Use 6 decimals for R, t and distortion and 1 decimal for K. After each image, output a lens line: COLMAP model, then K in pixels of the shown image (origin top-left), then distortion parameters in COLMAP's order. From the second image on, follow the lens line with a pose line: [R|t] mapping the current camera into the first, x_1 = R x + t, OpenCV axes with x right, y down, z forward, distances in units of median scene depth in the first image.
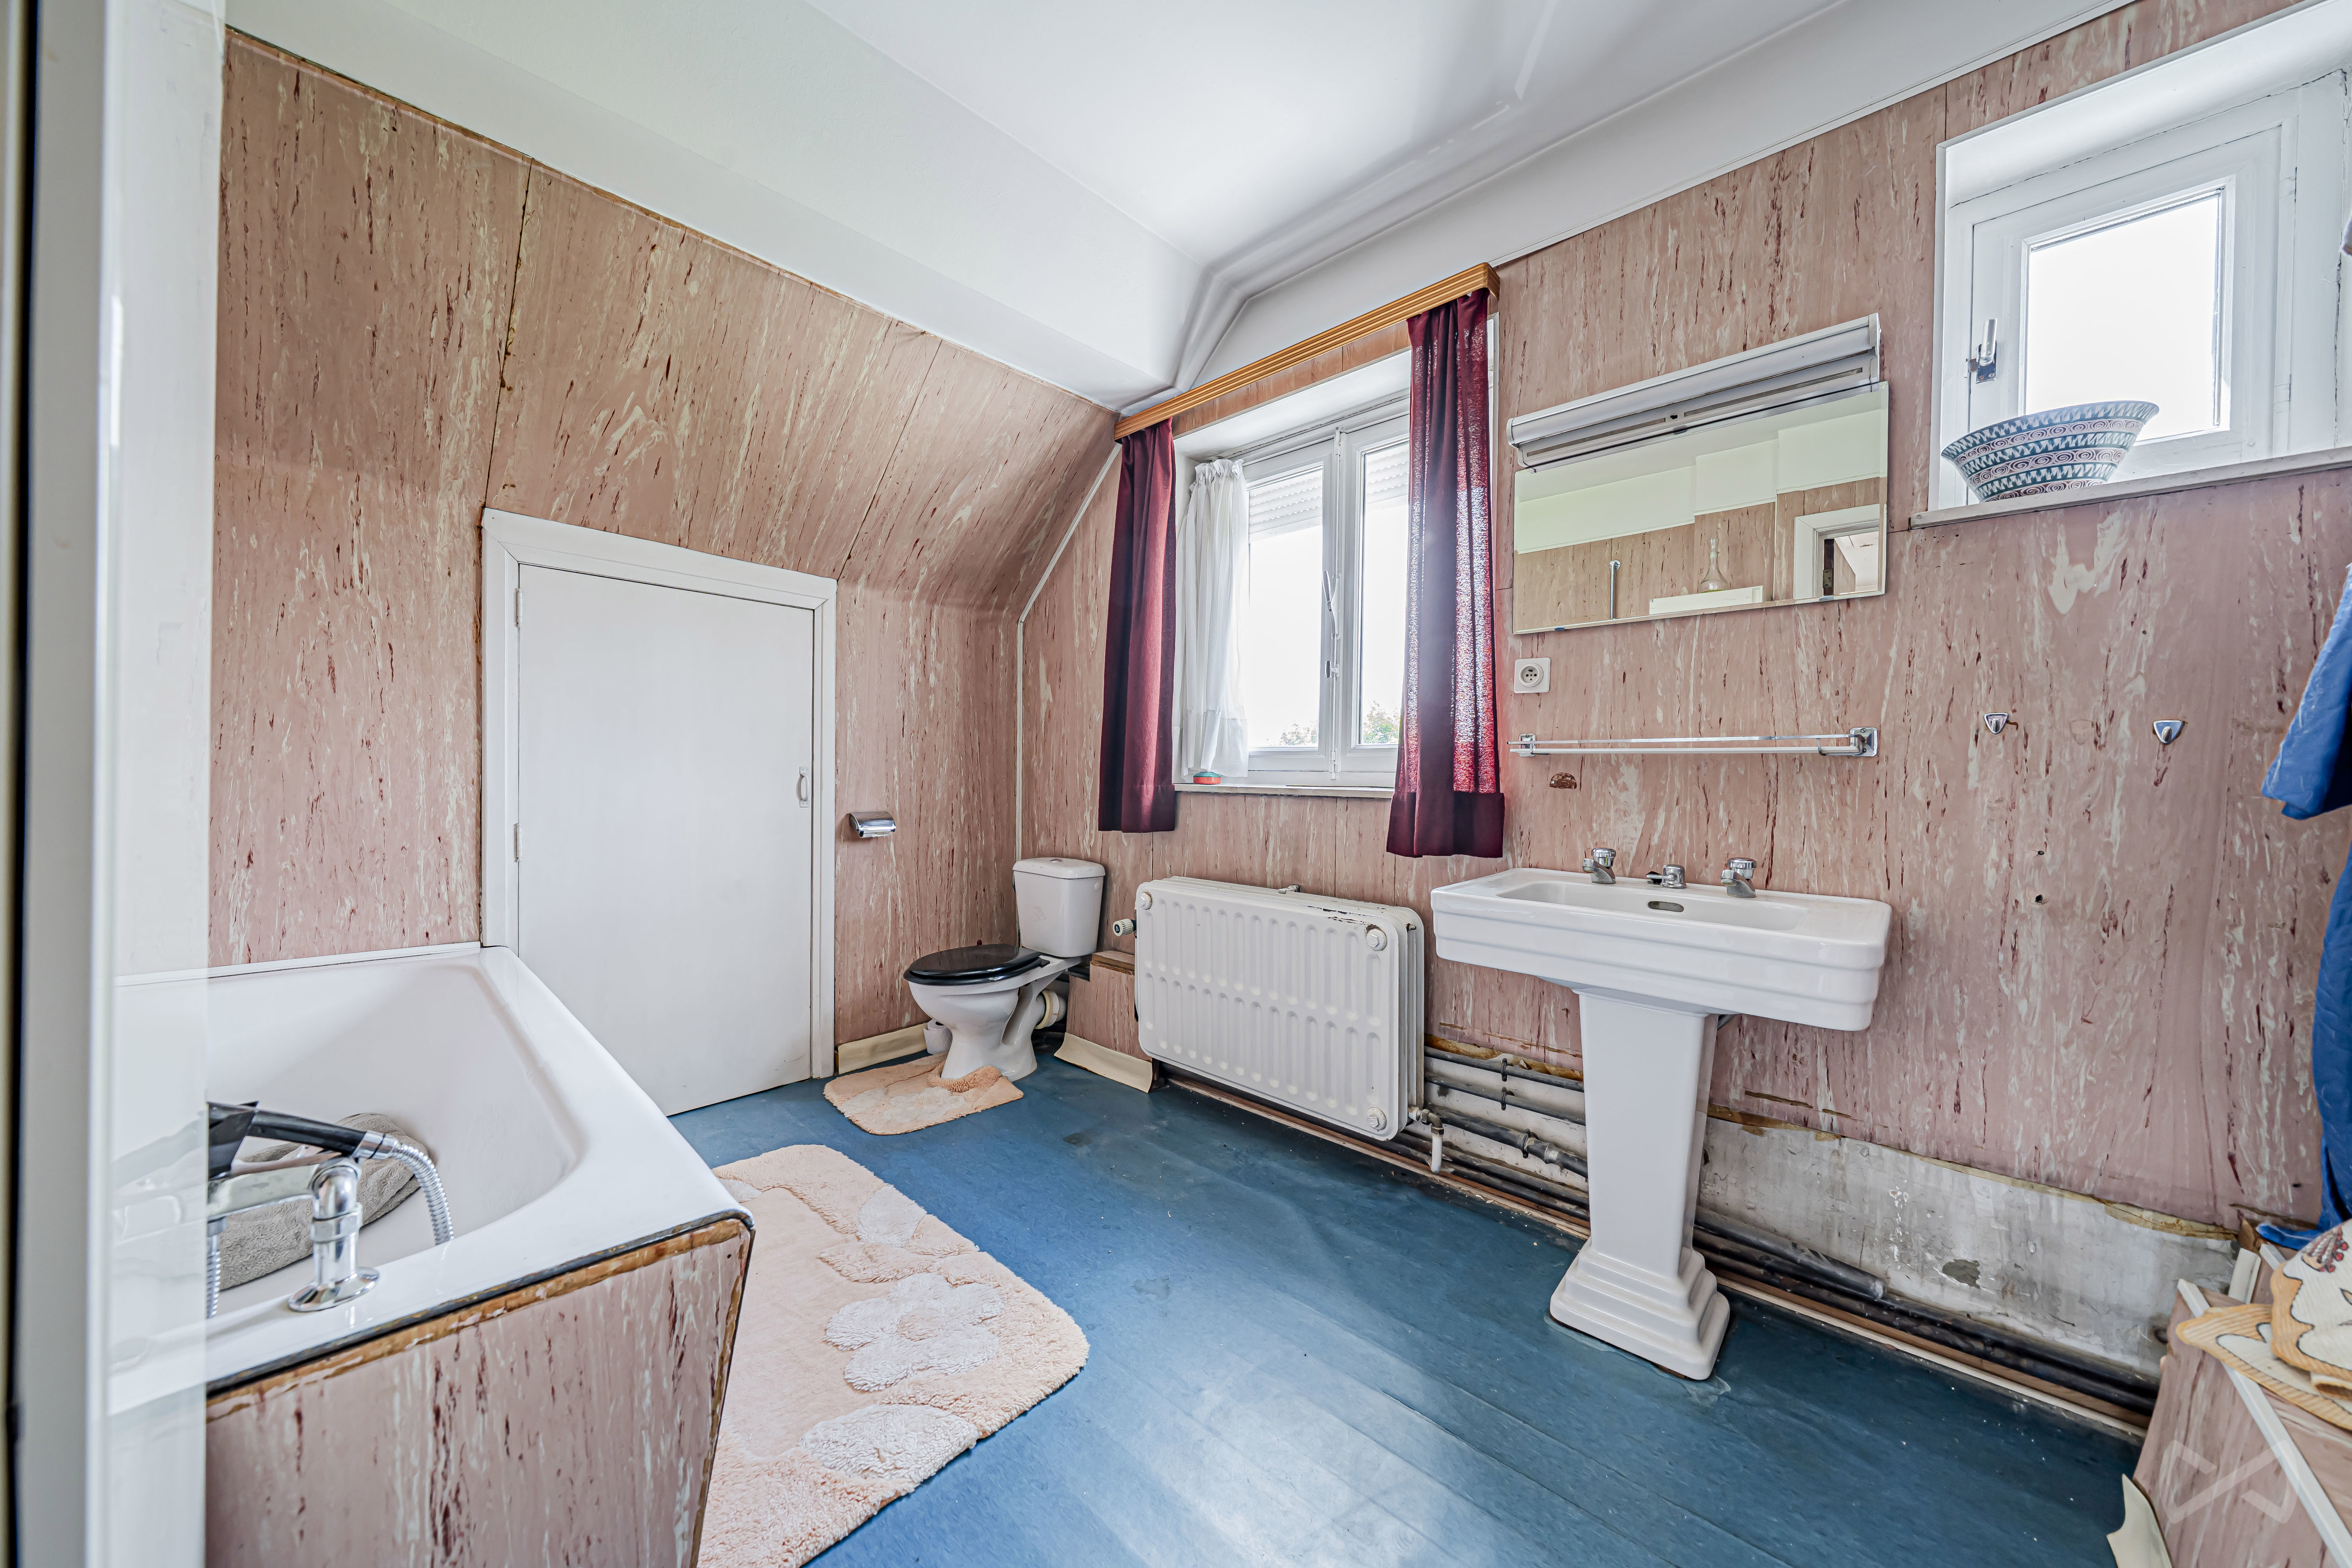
lens RADIAL K [[801.3, 0, 1171.9], [0, 801.3, 778.6], [0, 0, 1]] dist [-0.002937, -0.000364]
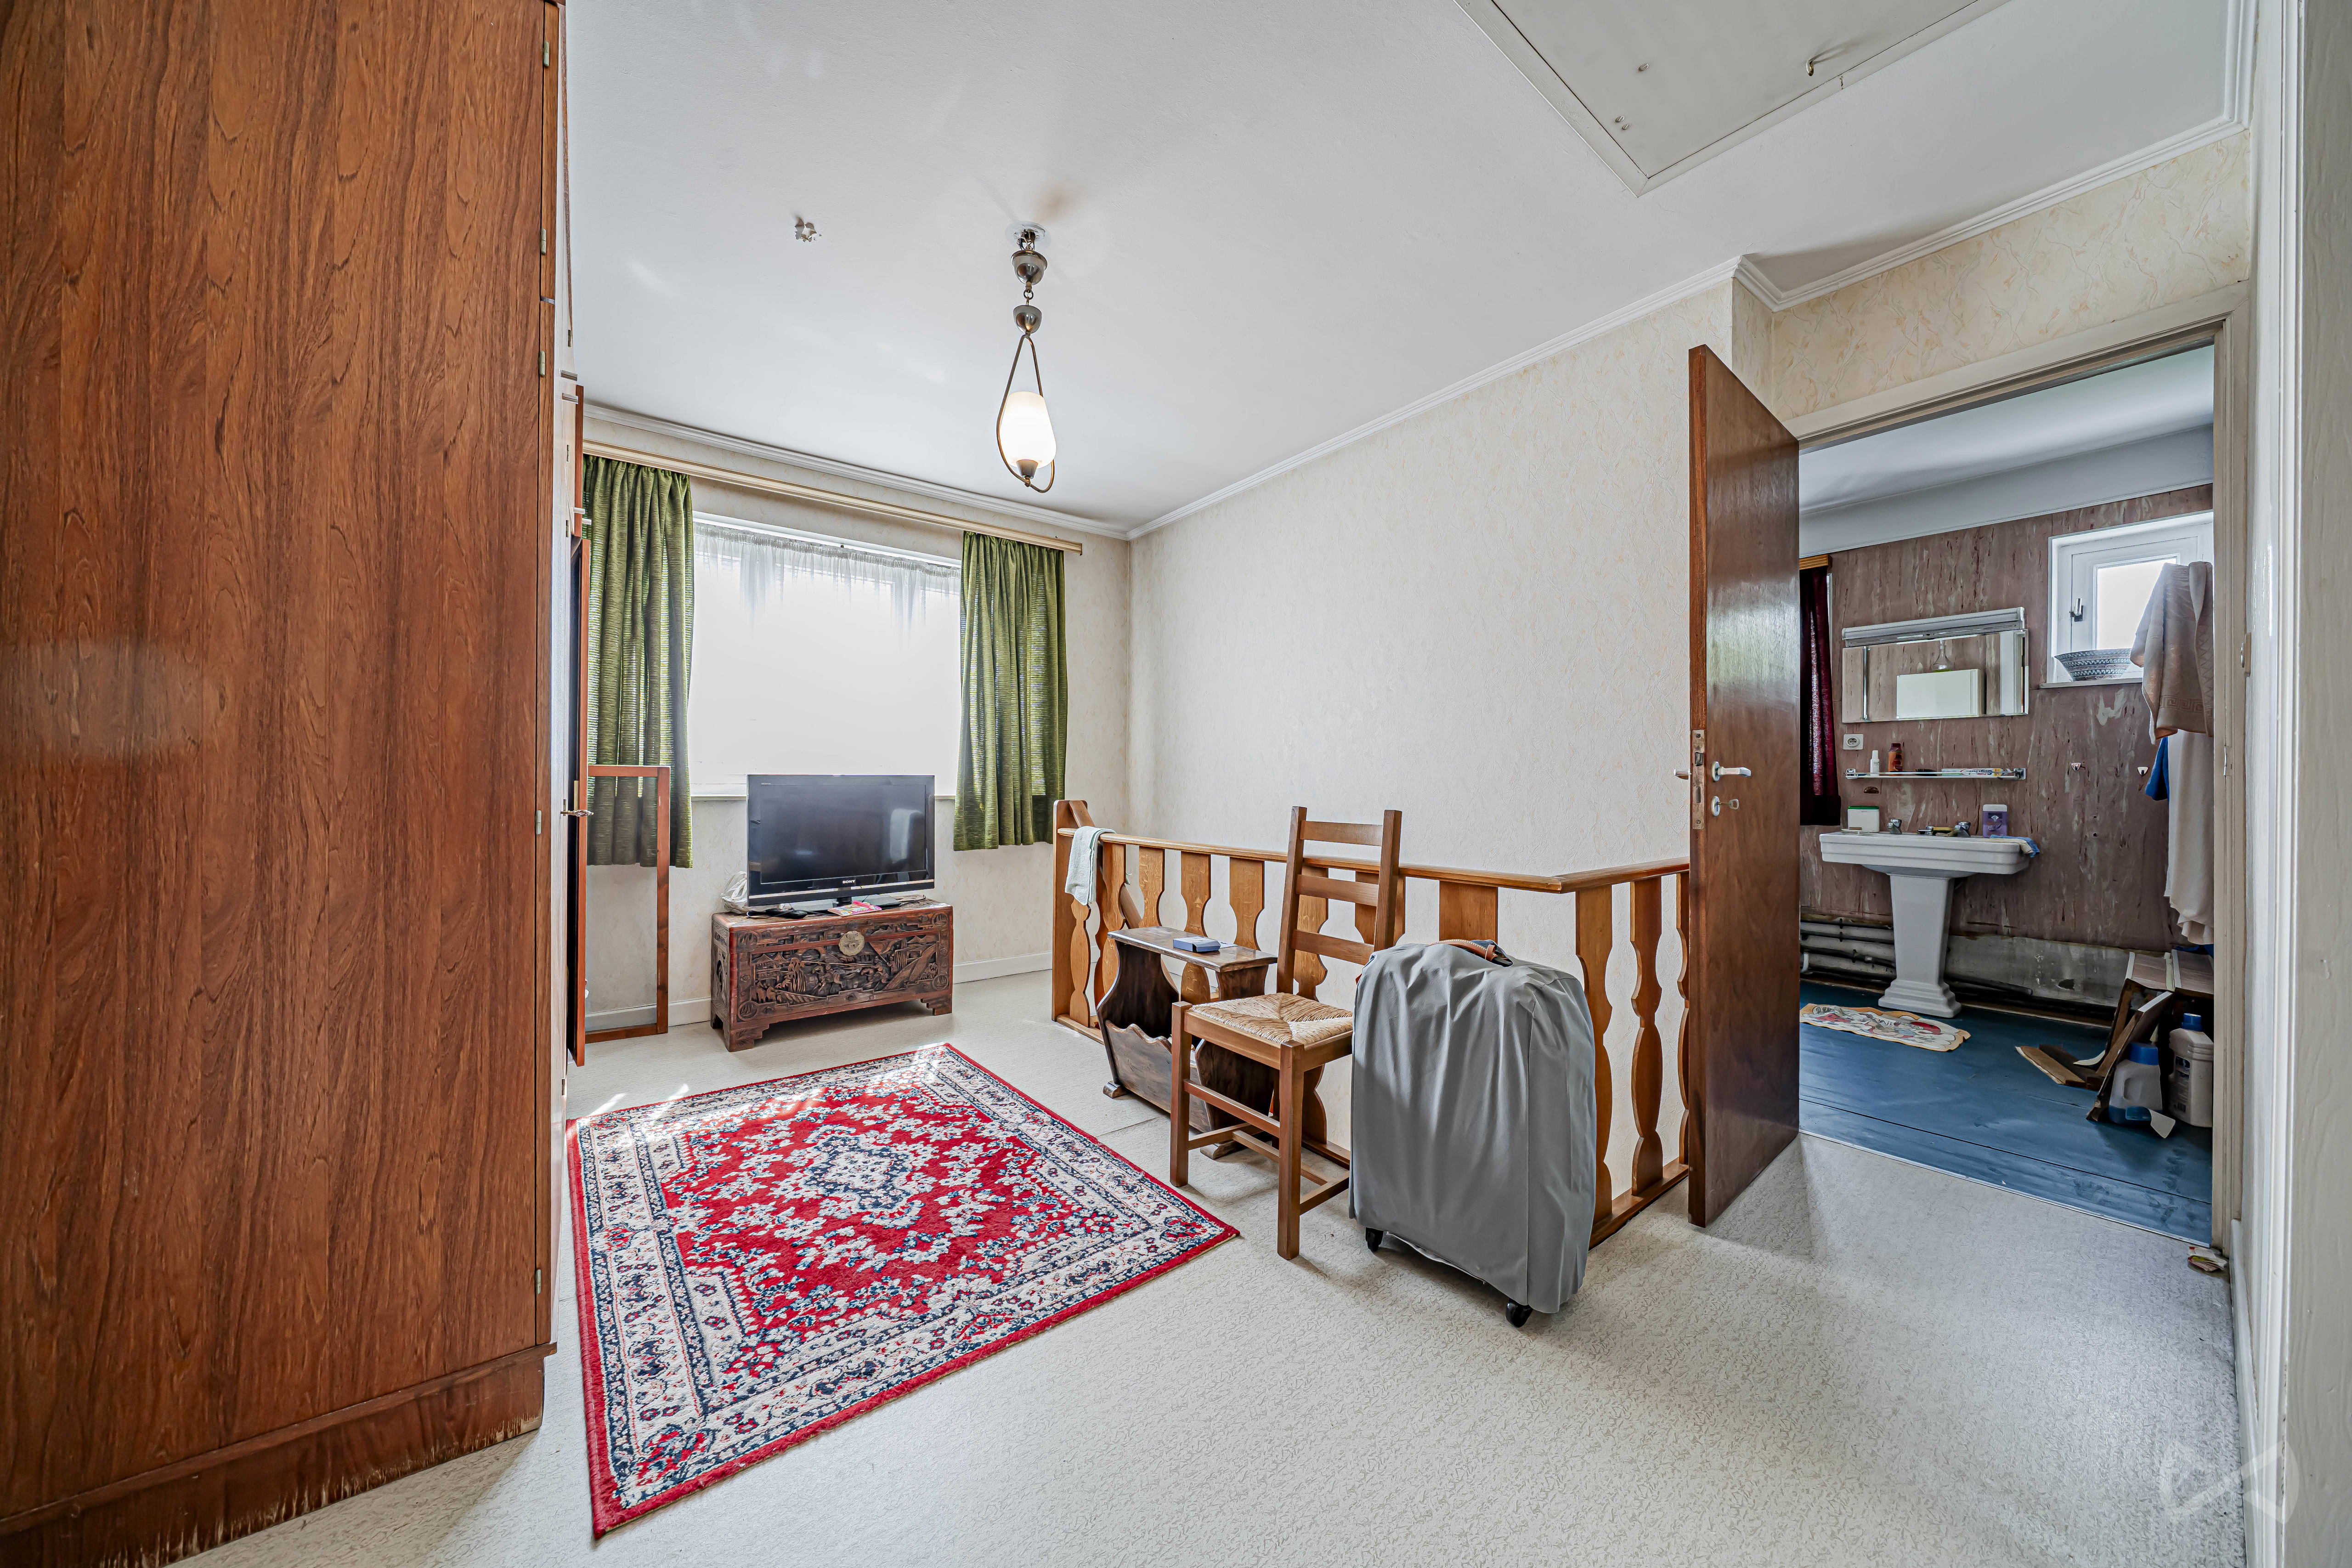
lens RADIAL K [[801.3, 0, 1174.3], [0, 801.3, 780.9], [0, 0, 1]] dist [-0.002937, -0.000364]
pose [[0.986586, 0.001439, -0.163235, -1.329132], [-0.004962, 0.999763, -0.021180, 0.042236], [0.163166, 0.021706, 0.986360, -1.886658]]
